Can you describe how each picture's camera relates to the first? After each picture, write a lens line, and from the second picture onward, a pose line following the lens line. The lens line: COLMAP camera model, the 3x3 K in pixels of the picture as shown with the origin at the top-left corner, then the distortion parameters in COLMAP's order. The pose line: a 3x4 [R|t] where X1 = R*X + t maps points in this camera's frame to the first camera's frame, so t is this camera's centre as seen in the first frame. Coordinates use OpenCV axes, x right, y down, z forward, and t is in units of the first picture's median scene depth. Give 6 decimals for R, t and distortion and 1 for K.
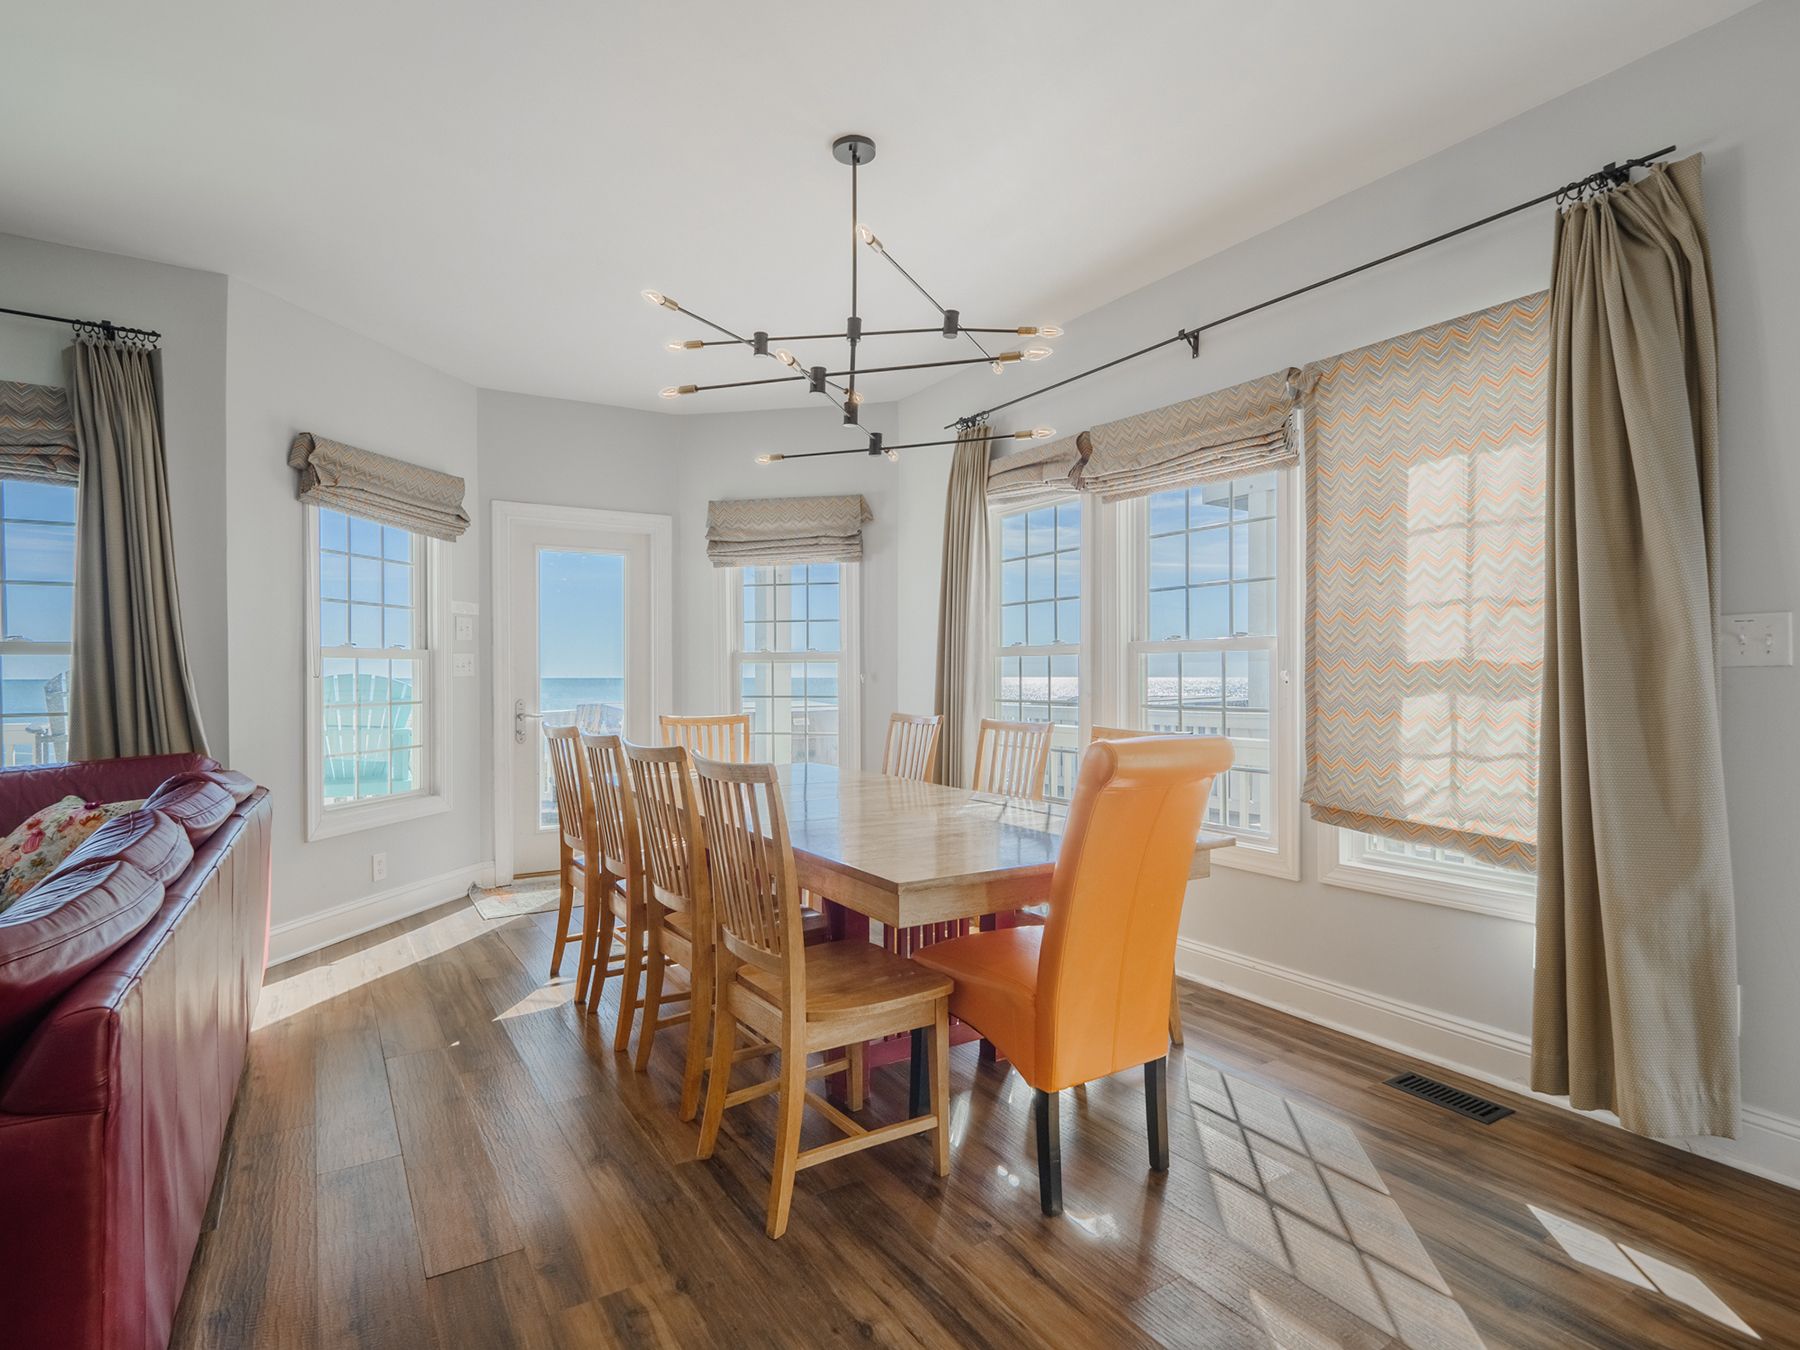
lens RADIAL K [[974.7, 0, 904.7], [0, 974.7, 676.5], [0, 0, 1]] dist [0.002621, 0.000543]
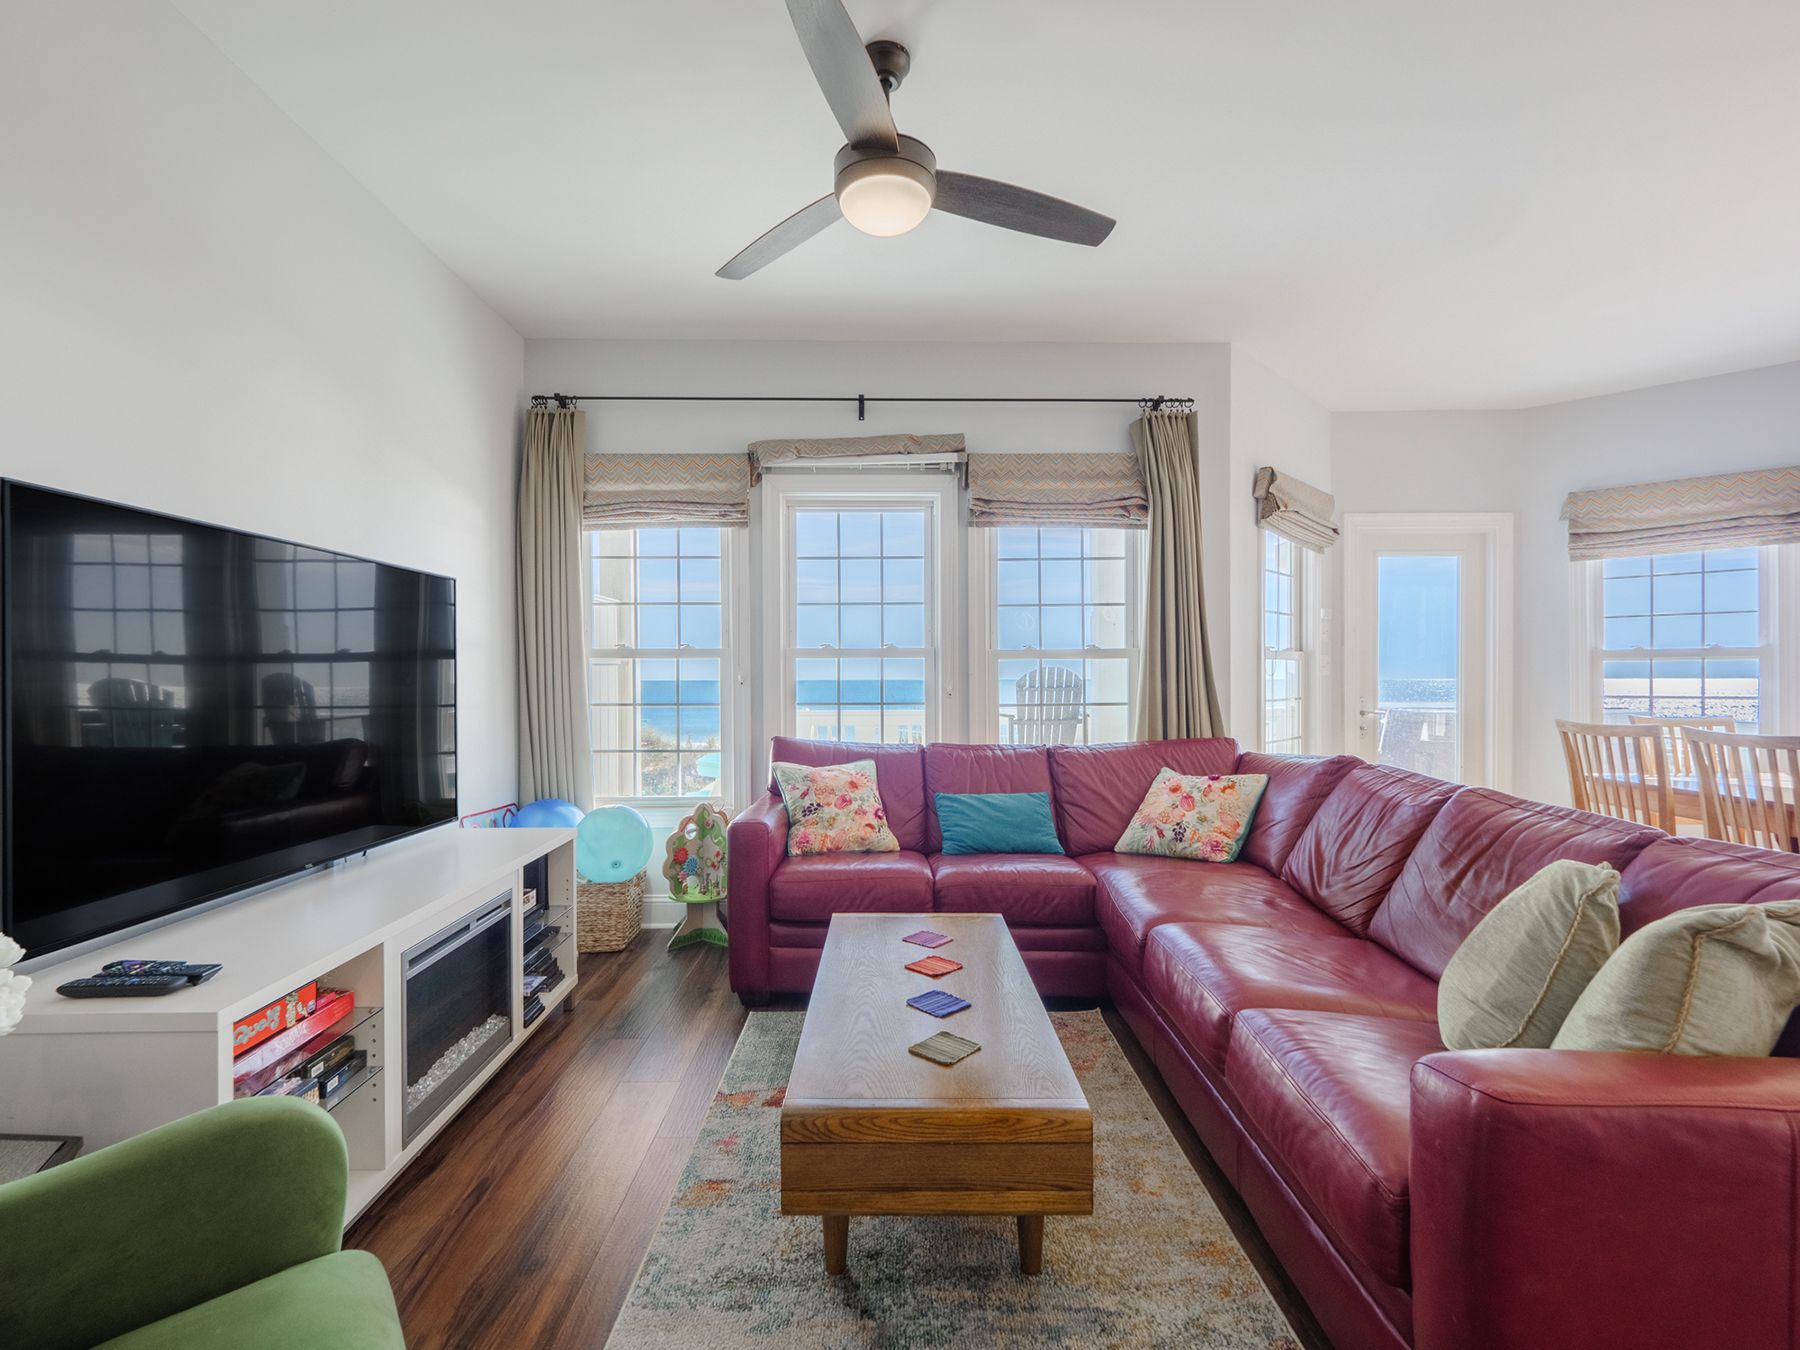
lens RADIAL K [[913.1, 0, 890.3], [0, 913.1, 682.0], [0, 0, 1]] dist [0.002531, -0.003444]
pose [[0.851605, -0.003222, -0.524174, -0.425797], [0.003970, 0.999992, 0.000302, 0.005421], [0.524169, -0.002338, 0.851611, -0.168333]]
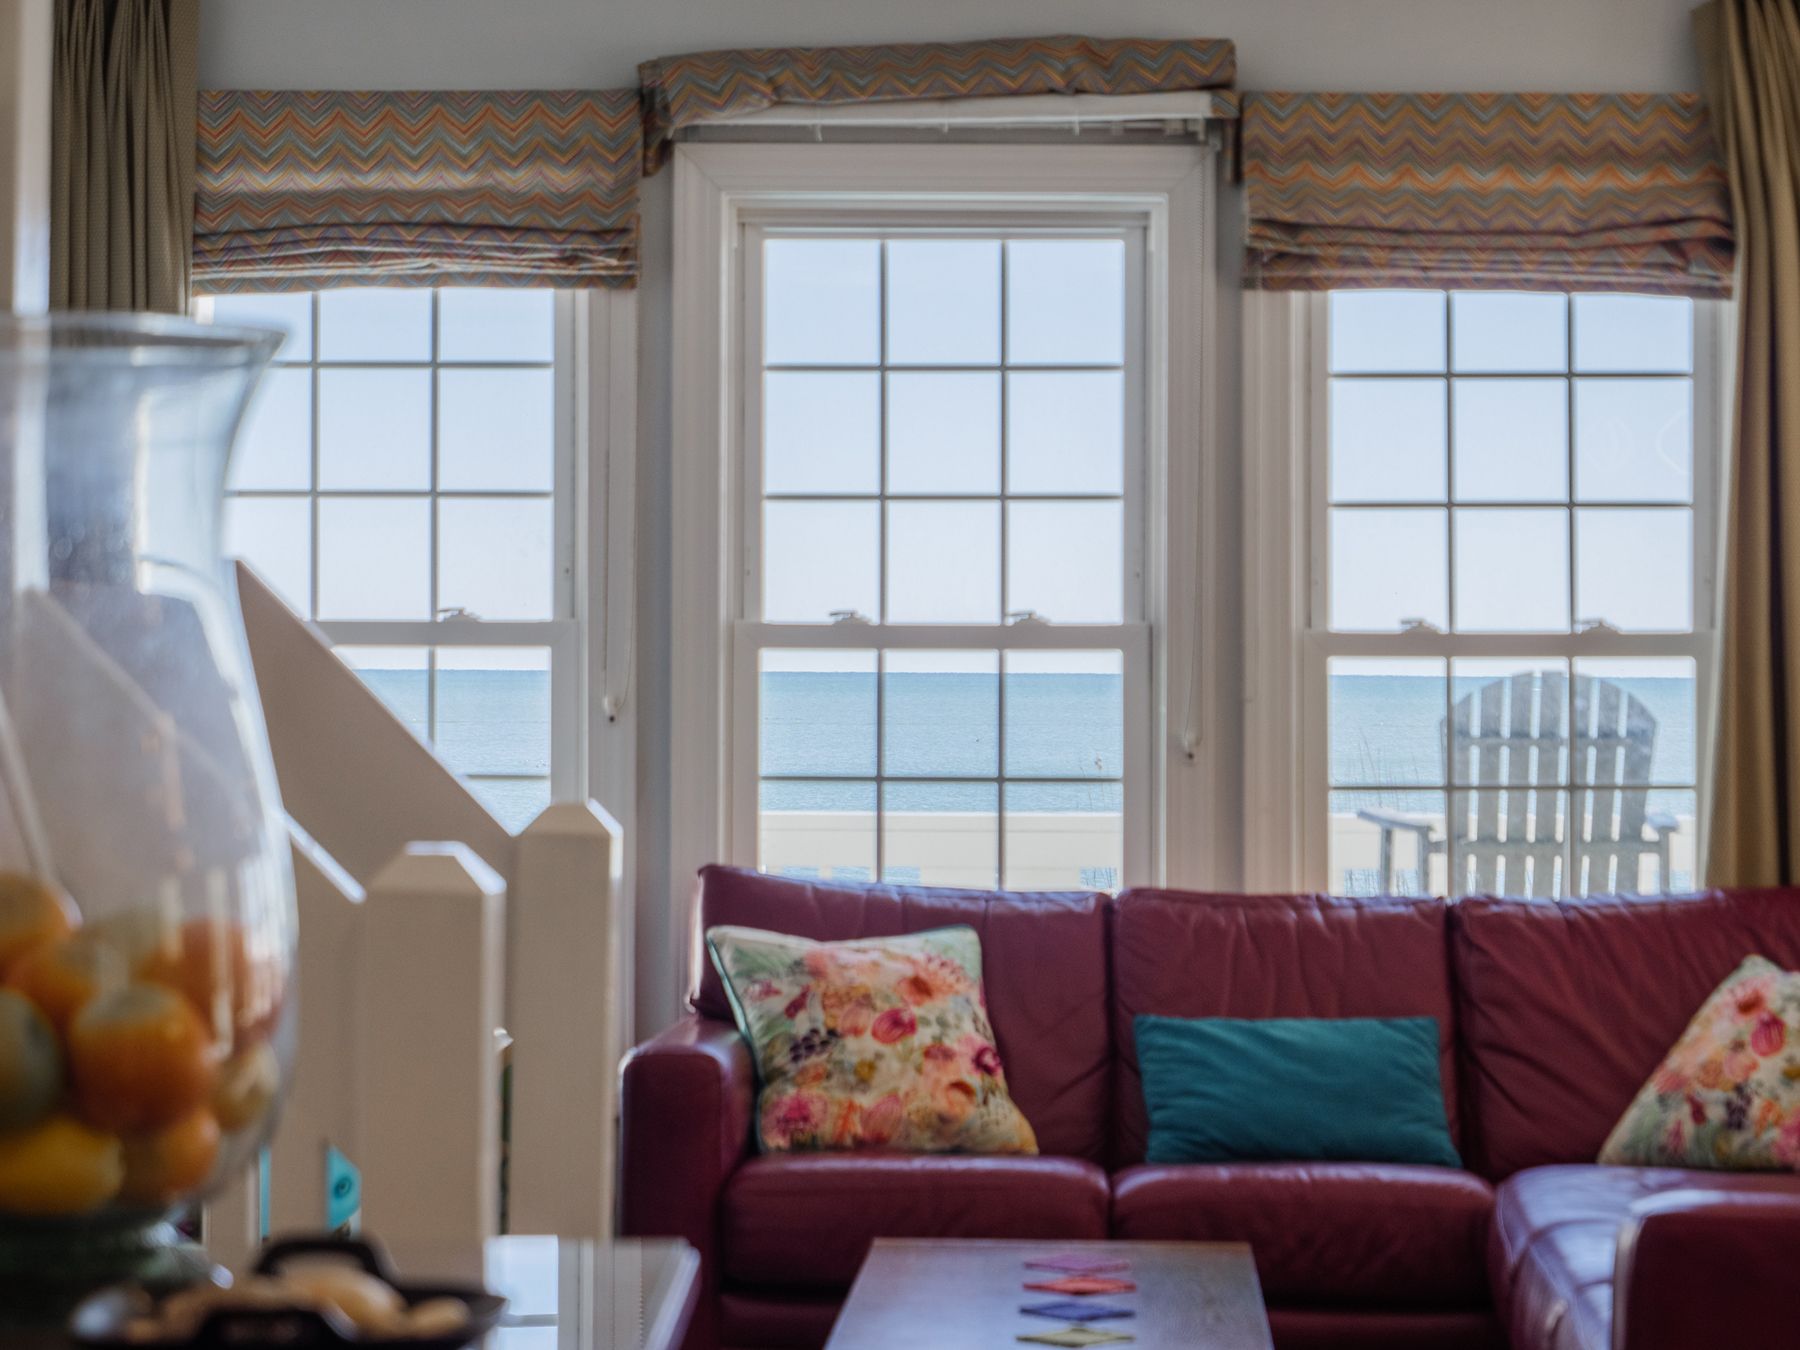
lens RADIAL K [[4680.6, 0, 897.5], [0, 4680.6, 678.3], [0, 0, 1]] dist [-0.063263, 0.000000]
pose [[0.828465, 0.003001, -0.560034, 0.063029], [-0.004465, 0.999989, -0.001247, -0.008394], [0.560024, 0.003533, 0.828469, -0.904813]]
